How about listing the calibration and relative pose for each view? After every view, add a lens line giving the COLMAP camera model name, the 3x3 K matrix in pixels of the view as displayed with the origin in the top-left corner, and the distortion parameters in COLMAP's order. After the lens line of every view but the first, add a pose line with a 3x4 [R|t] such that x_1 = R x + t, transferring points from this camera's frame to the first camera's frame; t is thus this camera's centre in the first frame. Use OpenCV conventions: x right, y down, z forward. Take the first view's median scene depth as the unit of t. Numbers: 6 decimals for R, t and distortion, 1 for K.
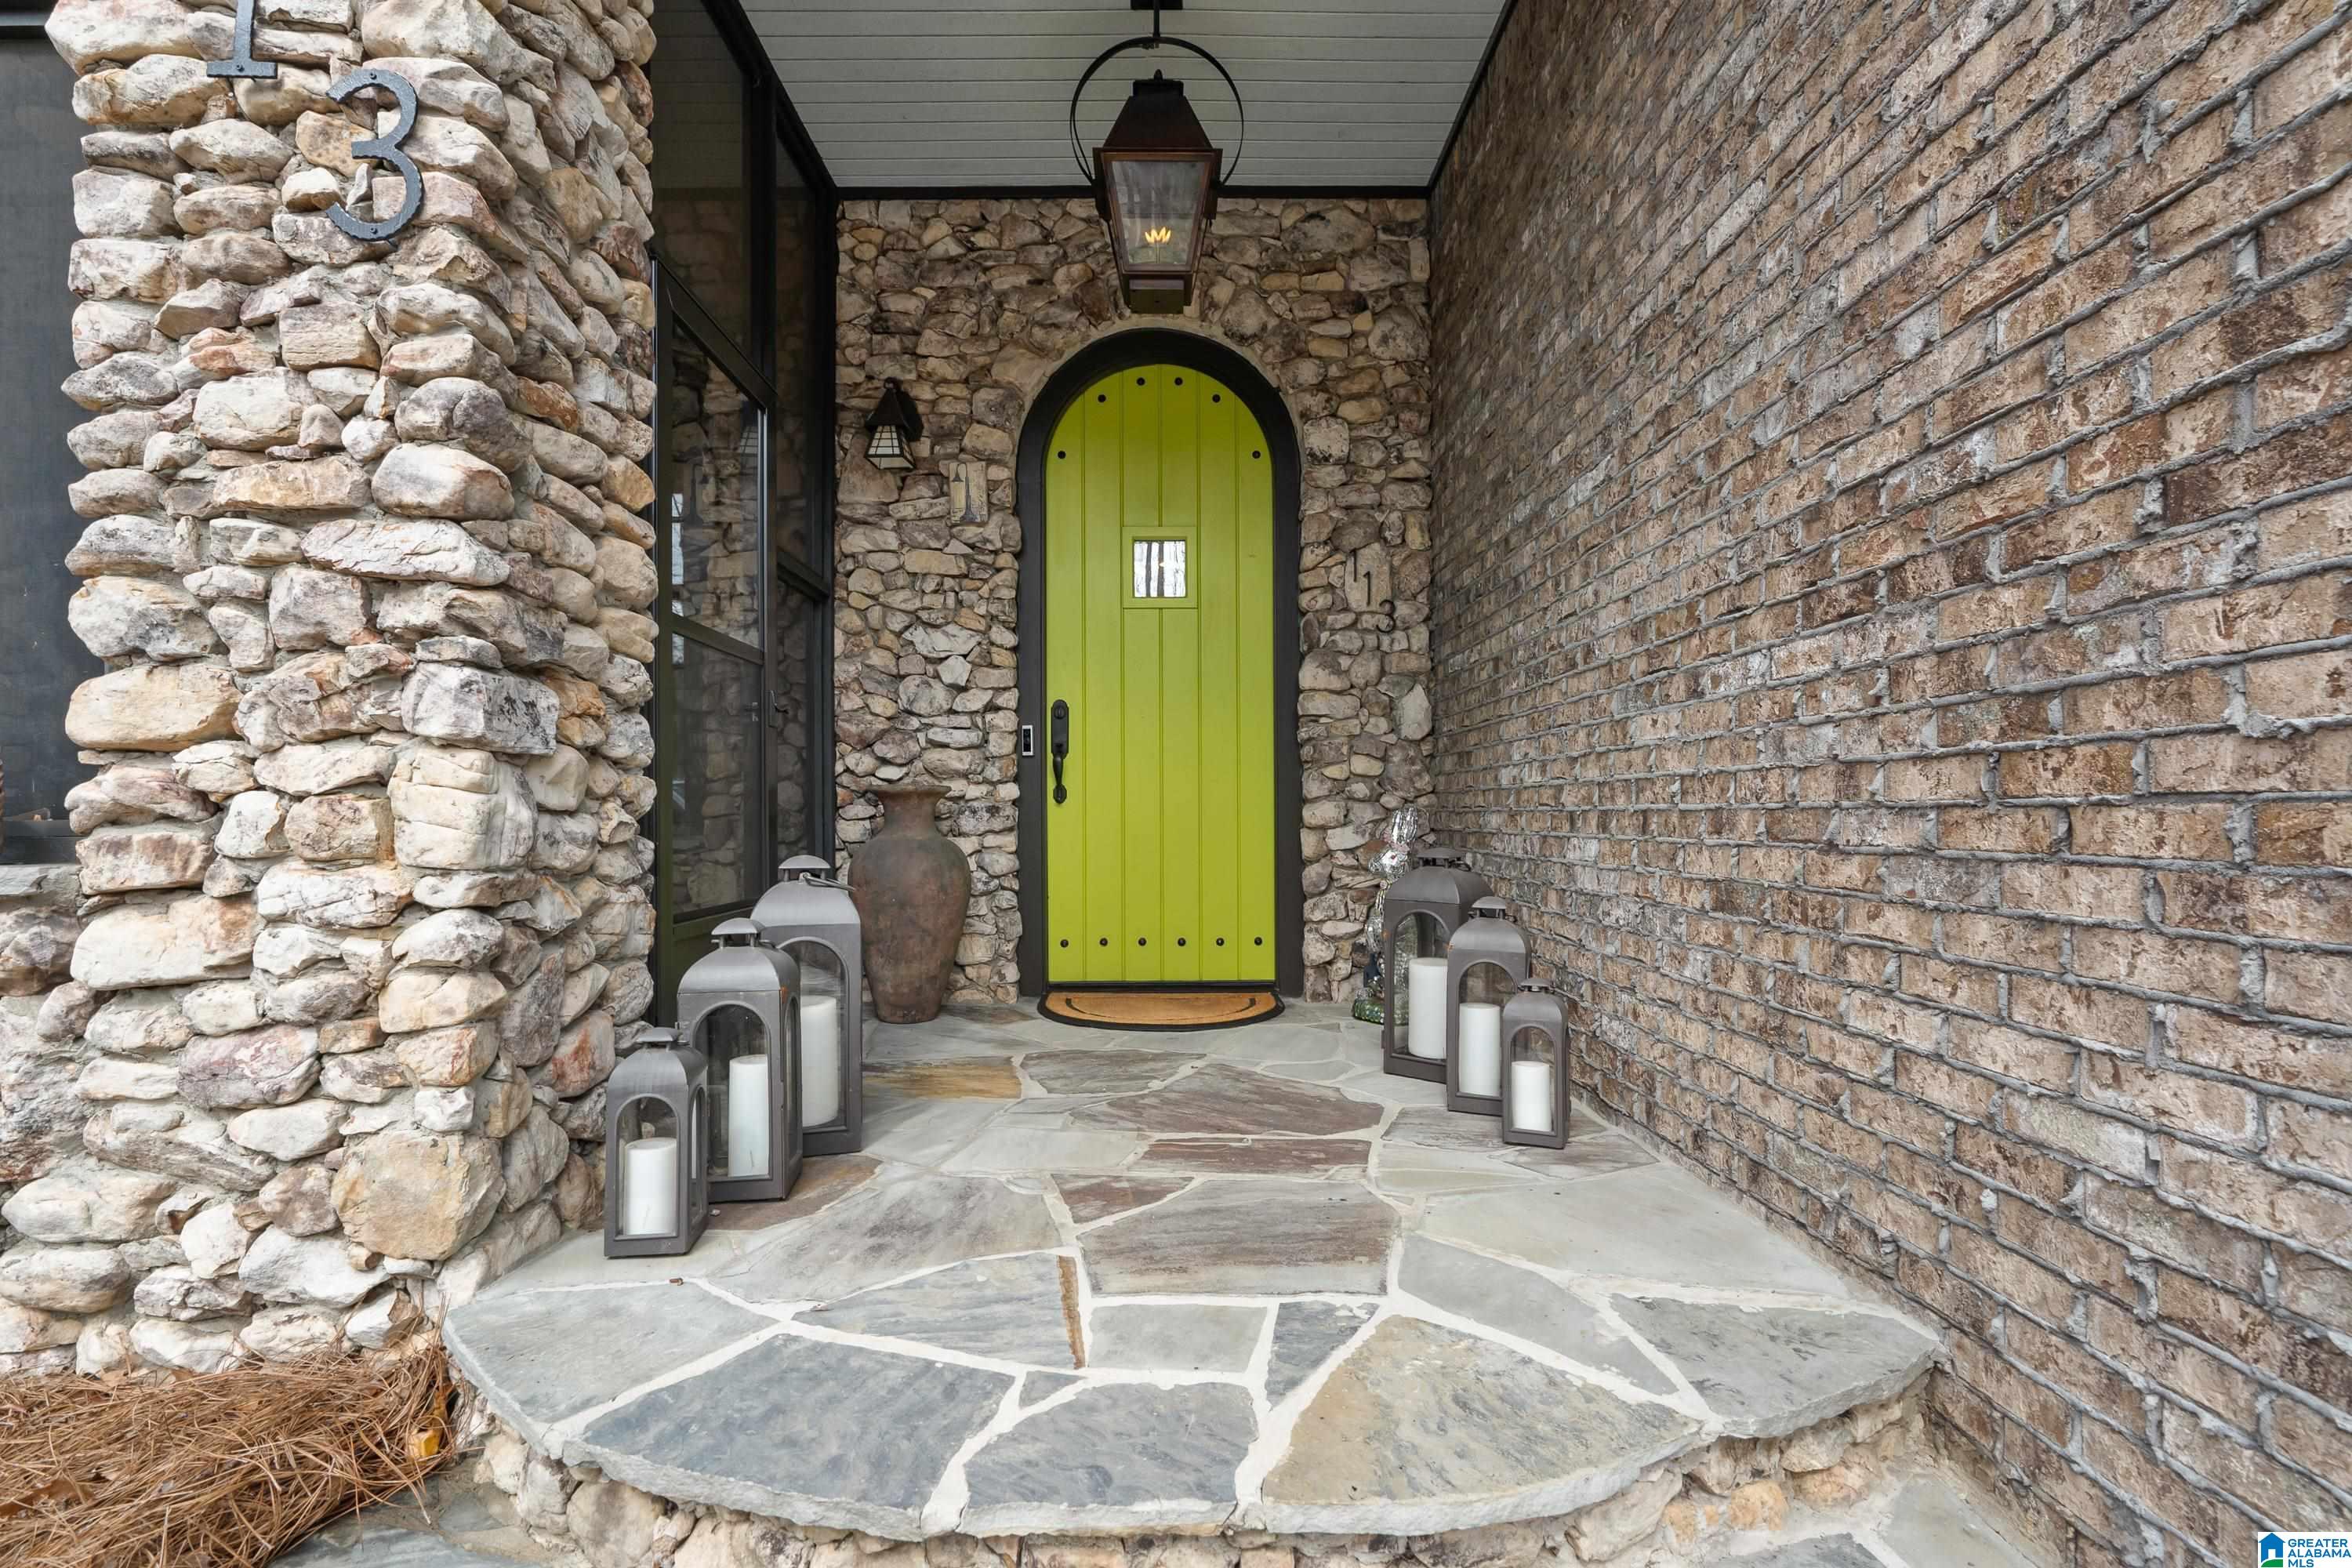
lens RADIAL K [[978.2, 0, 1120.4], [0, 978.2, 767.7], [0, 0, 1]] dist [0.000624, 0.000122]
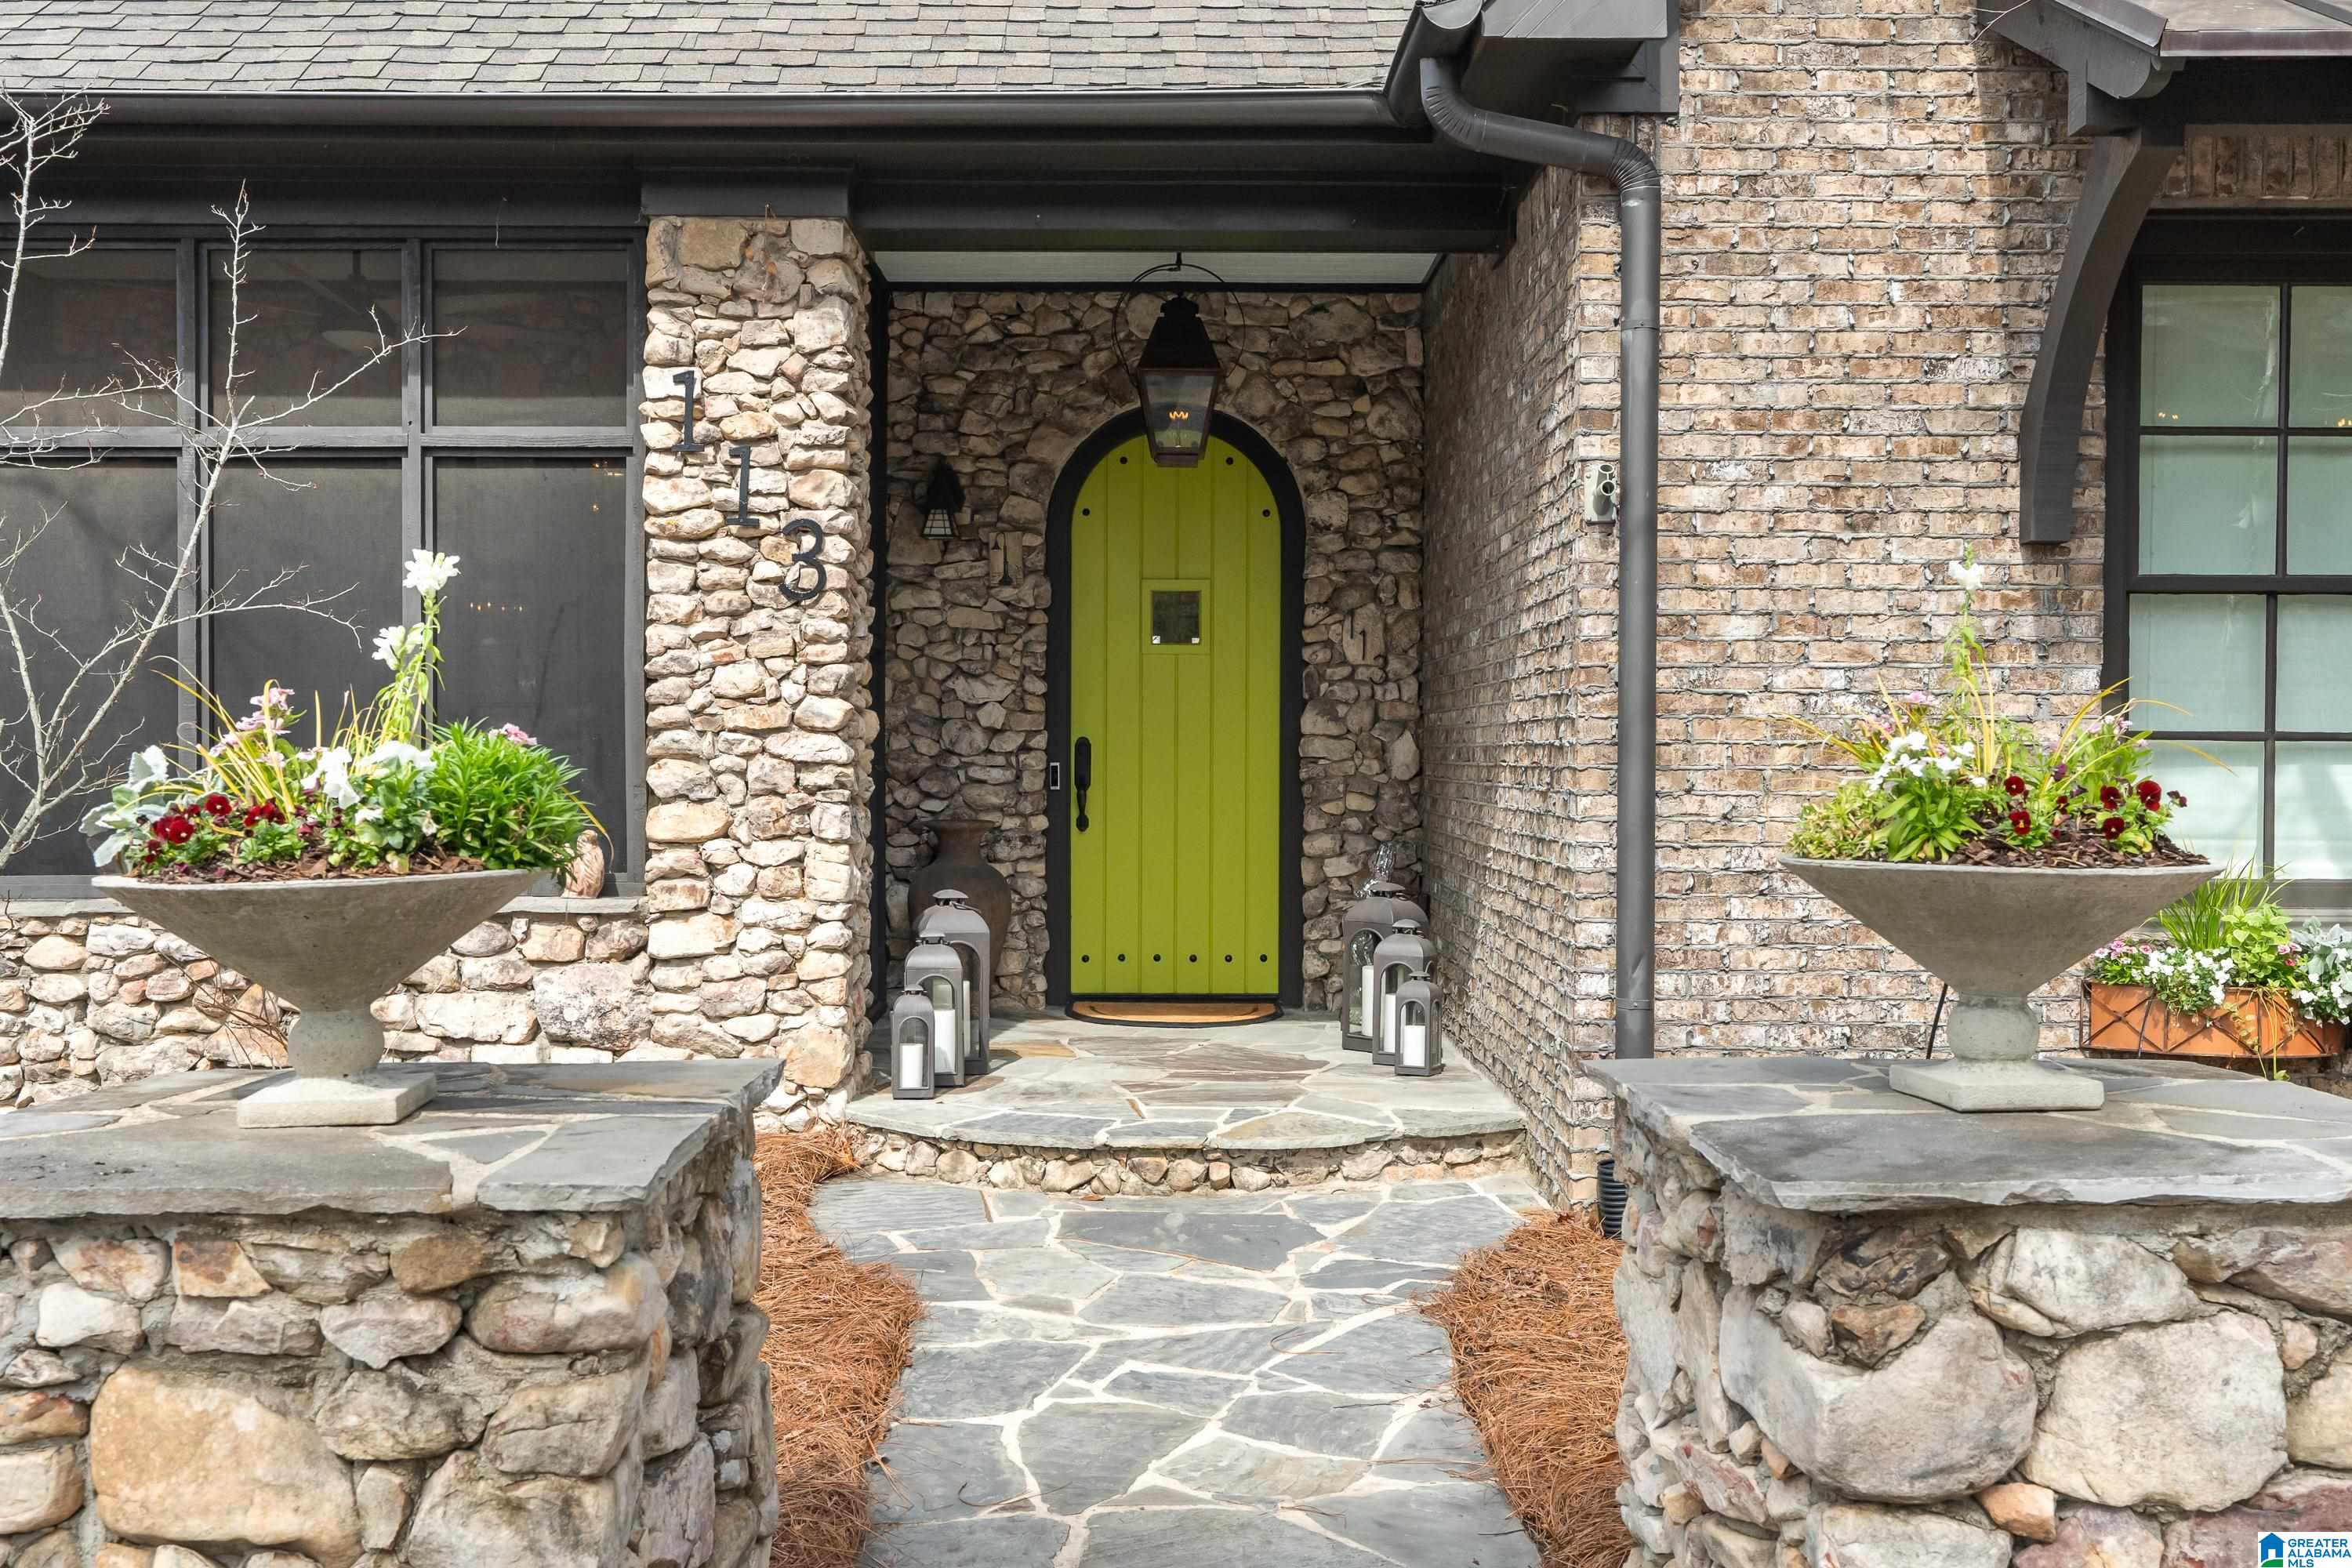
lens RADIAL K [[2207.8, 0, 953.2], [0, 2207.8, 769.2], [0, 0, 1]] dist [0.004194, -0.001675]
pose [[0.998695, 0.005146, -0.050808, -0.086506], [-0.001793, 0.997830, 0.065819, -0.208814], [0.051037, -0.065642, 0.996537, -1.560897]]
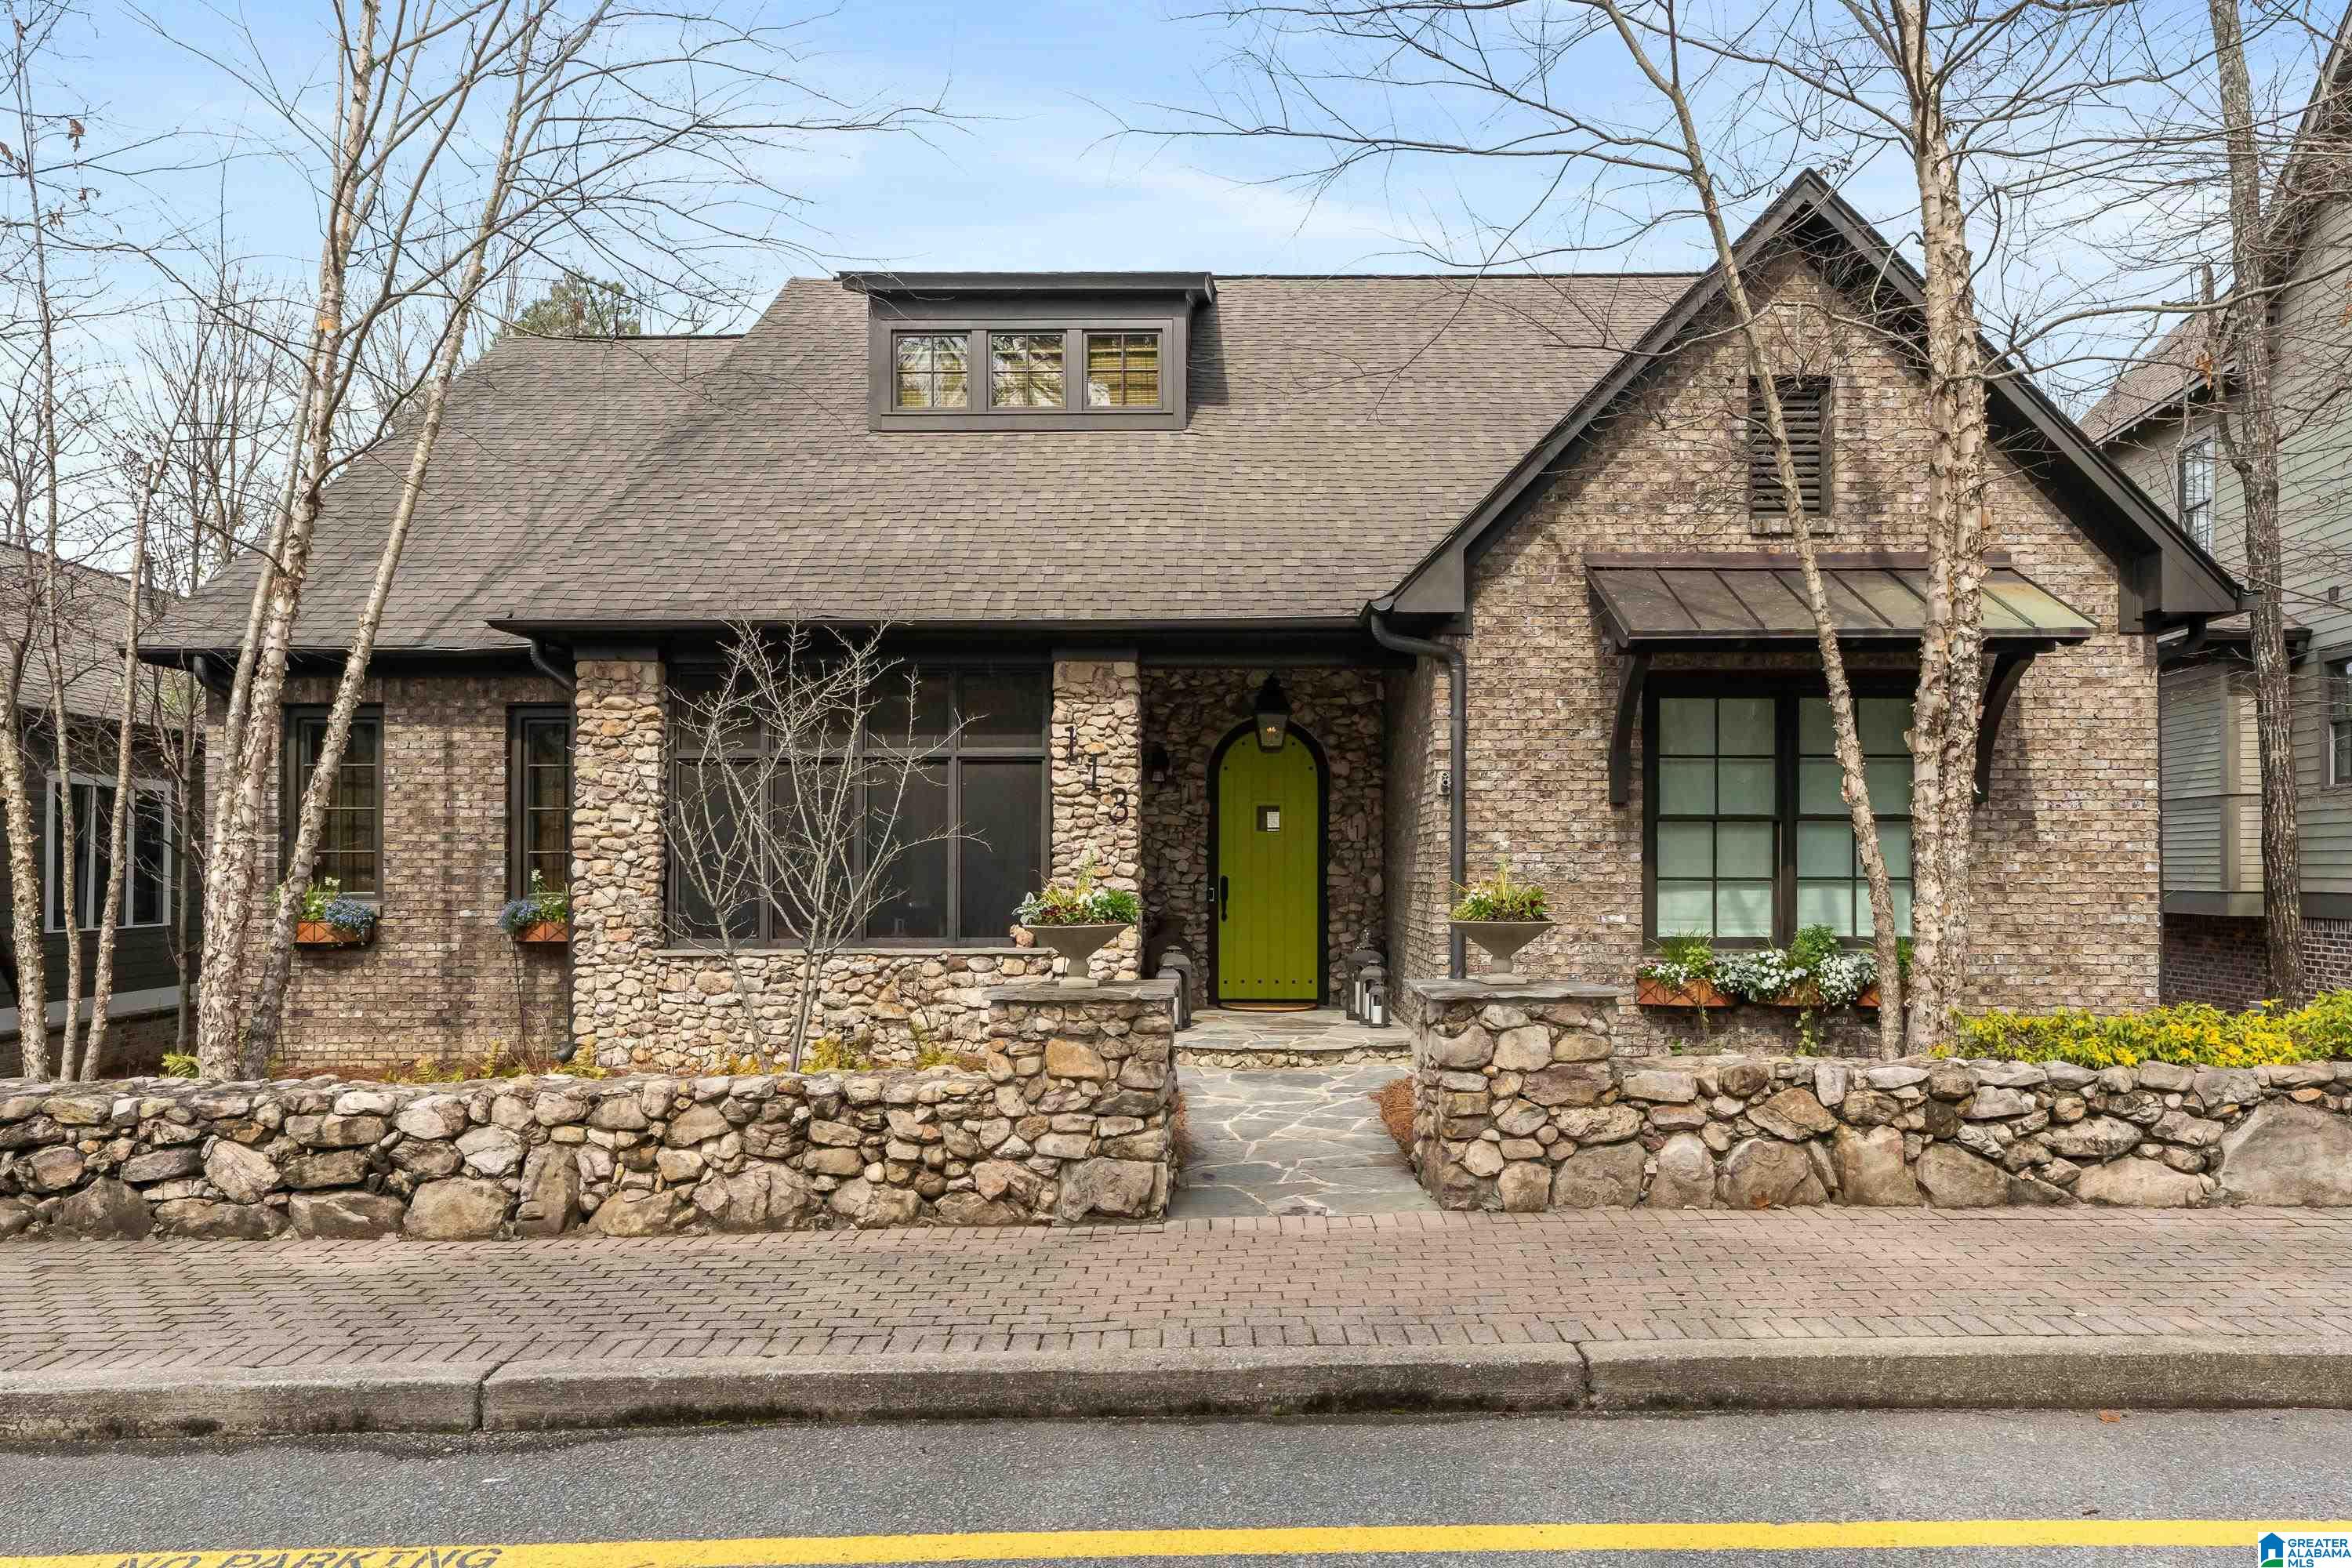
lens RADIAL K [[1977.5, 0, 1176.0], [0, 1977.5, 784.0], [0, 0, 1]] dist [0.000406, 0.010040]
pose [[0.999685, 0.005799, 0.024438, -0.306085], [-0.006233, 0.999823, 0.017725, -0.387627], [-0.024331, -0.017872, 0.999544, -3.826303]]
